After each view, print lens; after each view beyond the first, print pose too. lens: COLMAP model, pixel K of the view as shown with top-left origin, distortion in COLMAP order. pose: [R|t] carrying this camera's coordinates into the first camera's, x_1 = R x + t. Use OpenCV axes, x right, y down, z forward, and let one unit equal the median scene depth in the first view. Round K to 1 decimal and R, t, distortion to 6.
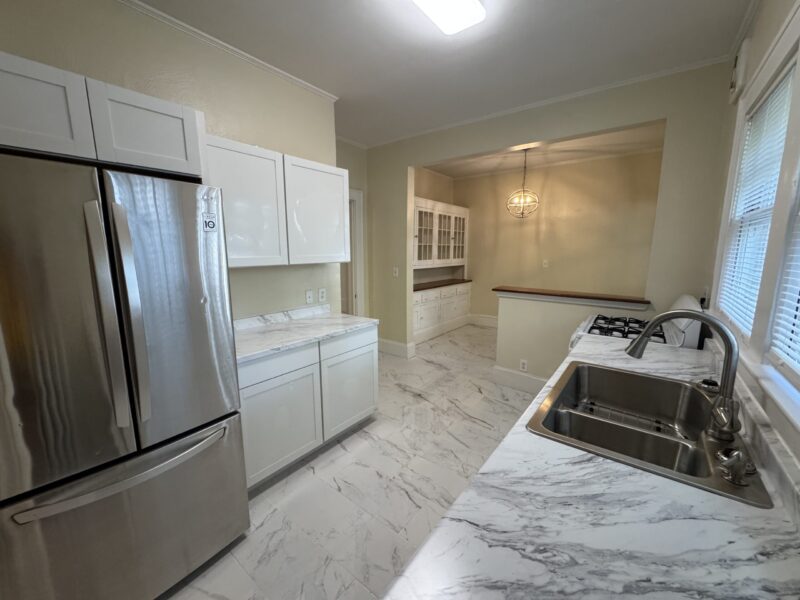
lens RADIAL K [[321.6, 0, 397.1], [0, 321.6, 301.4], [0, 0, 1]] dist [-0.001452, -0.000144]
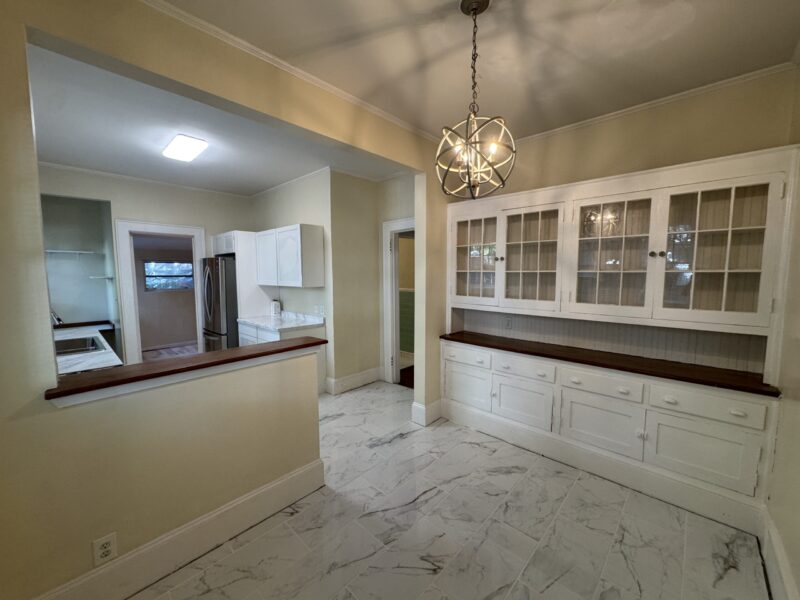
lens RADIAL K [[321.6, 0, 397.1], [0, 321.6, 301.4], [0, 0, 1]] dist [-0.001452, -0.000144]
pose [[-0.083052, 0.077266, -0.993545, 0.673718], [-0.175733, 0.980230, 0.090920, -0.141136], [0.980928, 0.182150, -0.067832, 0.848313]]
